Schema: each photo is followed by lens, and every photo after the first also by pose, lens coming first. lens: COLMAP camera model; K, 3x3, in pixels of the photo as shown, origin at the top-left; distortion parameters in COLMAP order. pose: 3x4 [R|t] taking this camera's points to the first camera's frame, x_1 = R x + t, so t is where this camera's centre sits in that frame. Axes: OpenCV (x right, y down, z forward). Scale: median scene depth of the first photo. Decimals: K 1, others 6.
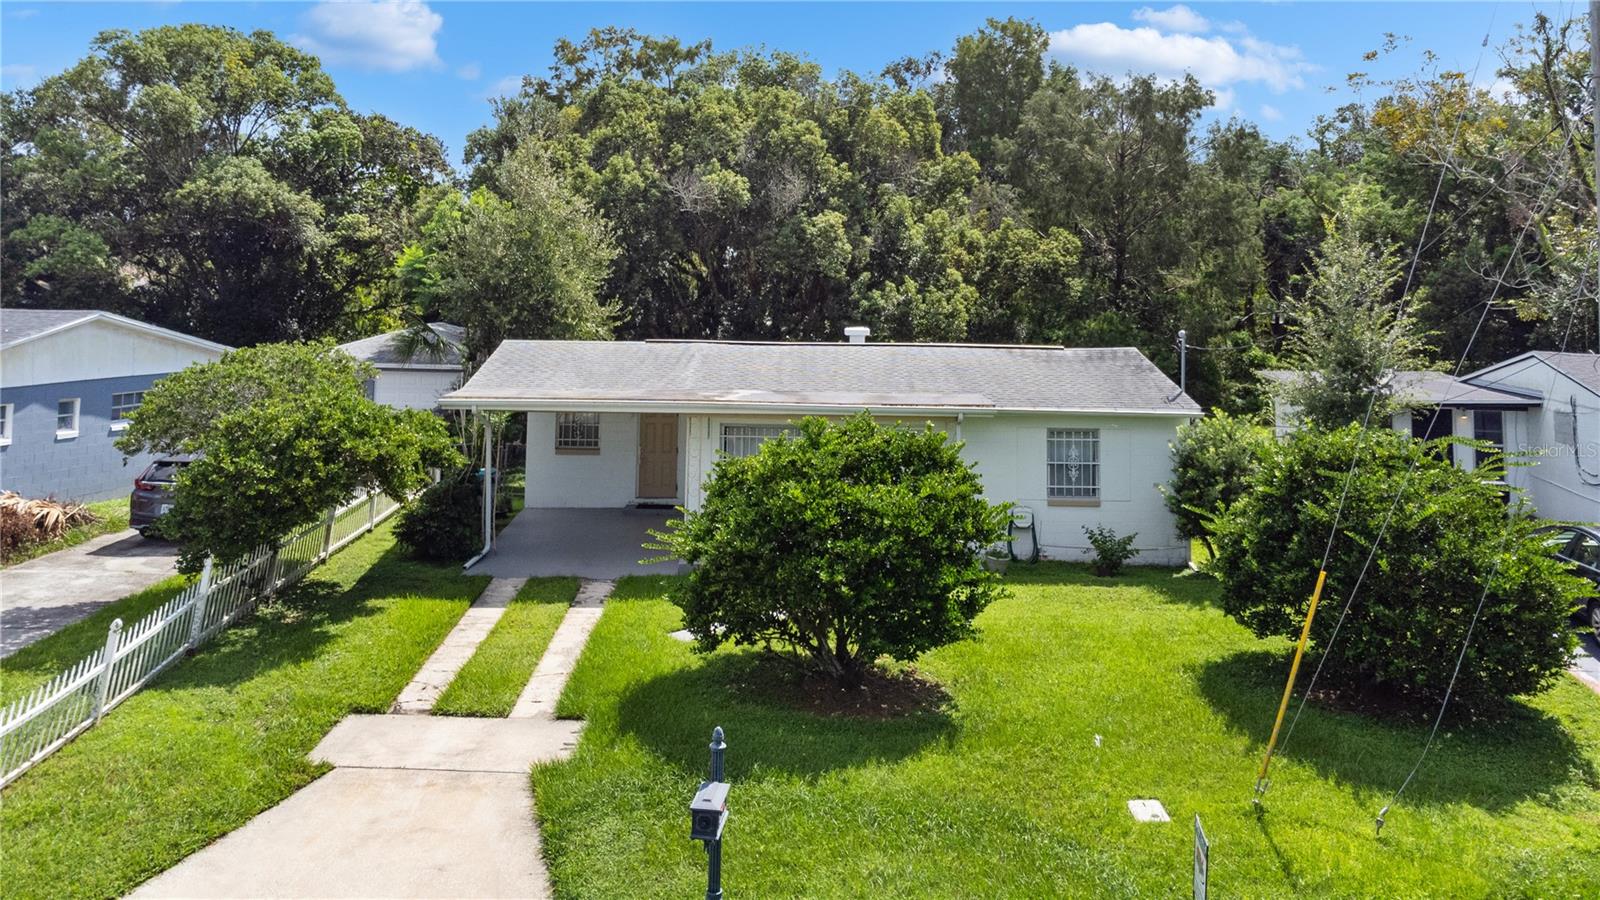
lens RADIAL K [[1079.3, 0, 797.8], [0, 1079.3, 288.6], [0, 0, 1]] dist [0.051087, -0.062482]
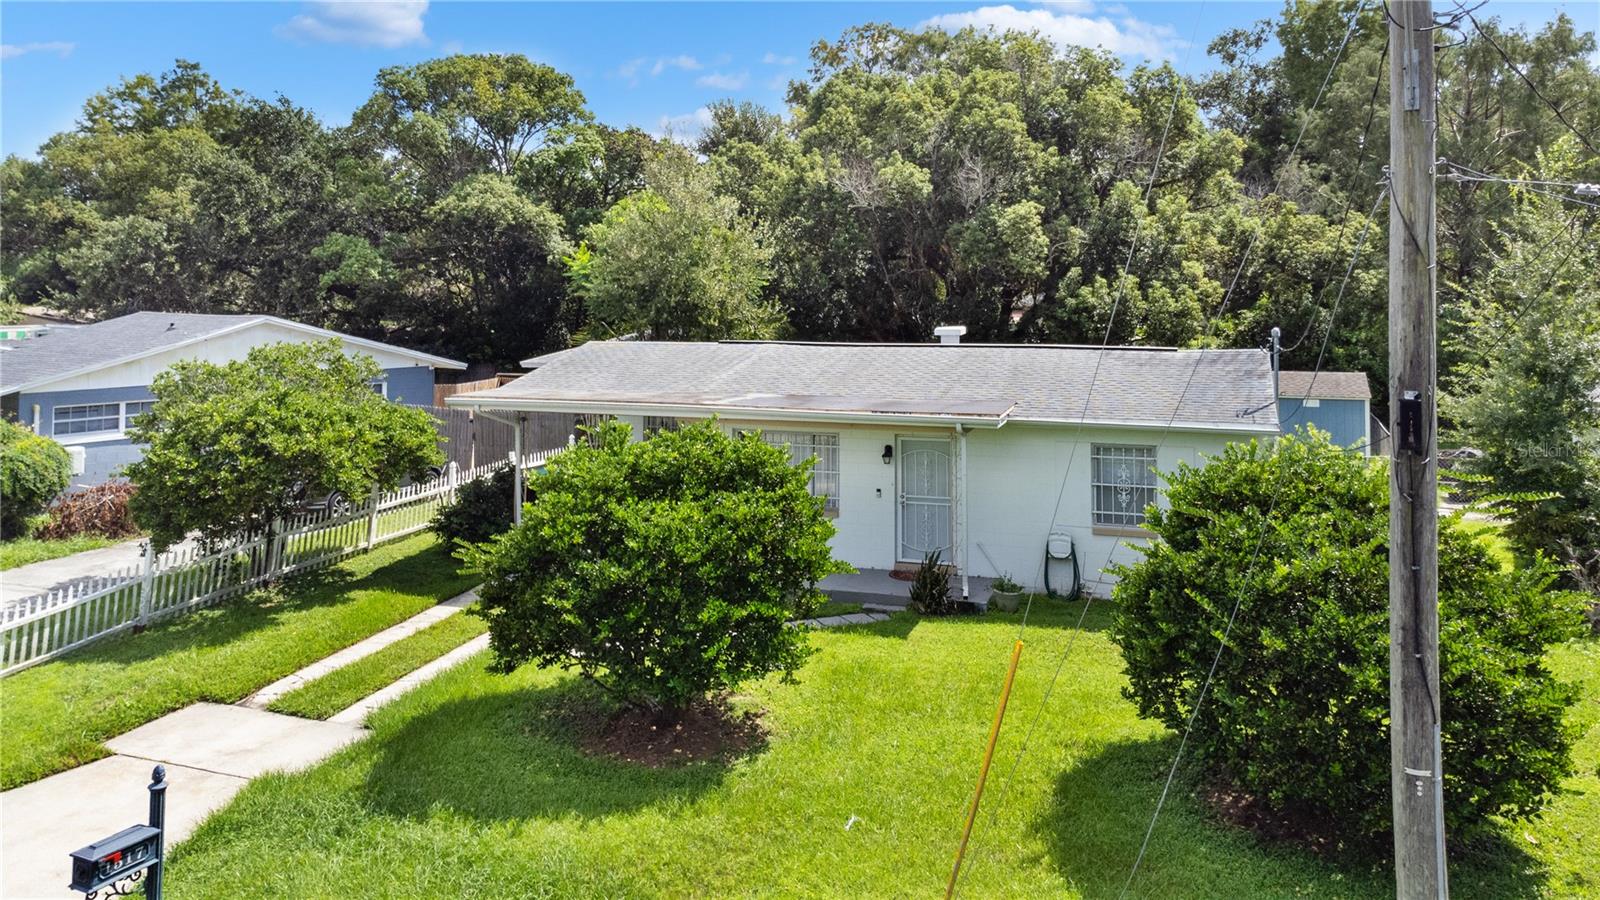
lens RADIAL K [[1092.8, 0, 842.2], [0, 1092.8, 319.1], [0, 0, 1]] dist [0.012184, 0.000424]
pose [[0.951916, -0.008401, -0.306243, 0.171337], [0.015658, 0.999652, 0.021247, 0.006226], [0.305958, -0.025020, 0.951716, 0.073536]]
